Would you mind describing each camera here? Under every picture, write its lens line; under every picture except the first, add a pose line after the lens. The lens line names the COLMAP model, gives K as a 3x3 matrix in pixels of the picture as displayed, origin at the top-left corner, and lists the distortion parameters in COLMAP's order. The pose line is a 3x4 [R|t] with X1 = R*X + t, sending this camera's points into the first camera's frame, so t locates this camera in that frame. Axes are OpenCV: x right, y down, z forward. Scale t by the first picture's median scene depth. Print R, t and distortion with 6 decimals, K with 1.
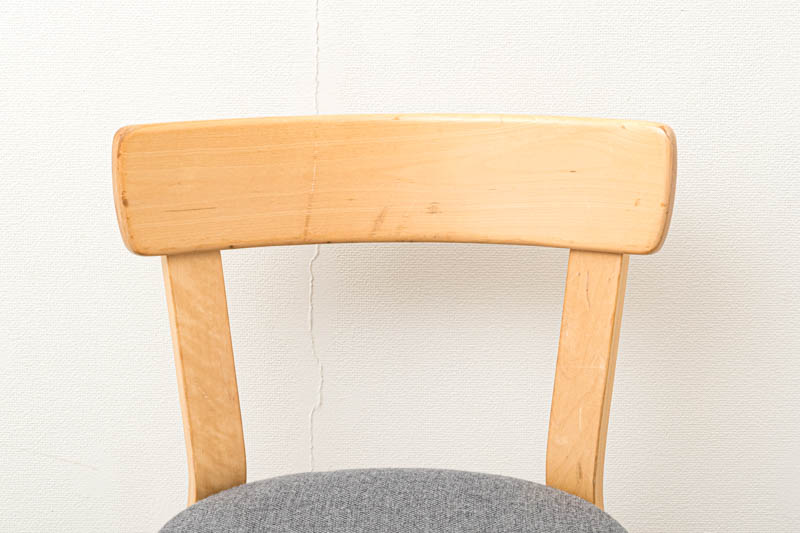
lens RADIAL K [[2170.0, 0, 401.4], [0, 2170.0, 266.1], [0, 0, 1]] dist [0.191290, 0.000000]
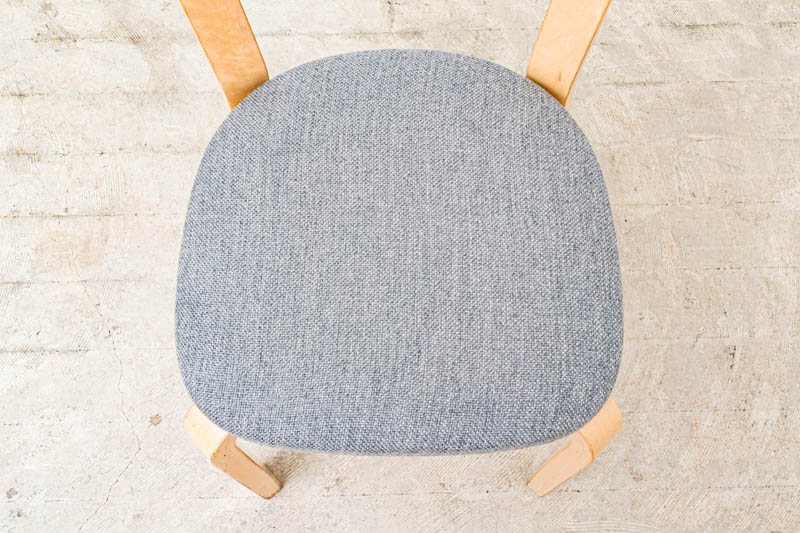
lens RADIAL K [[795.8, 0, 399.3], [0, 795.8, 266.4], [0, 0, 1]] dist [0.005138, 0.000000]
pose [[0.999717, -0.023336, 0.004650, -0.006224], [0.010263, 0.599177, 0.800551, -0.181738], [-0.021468, -0.800276, 0.599247, 0.674037]]
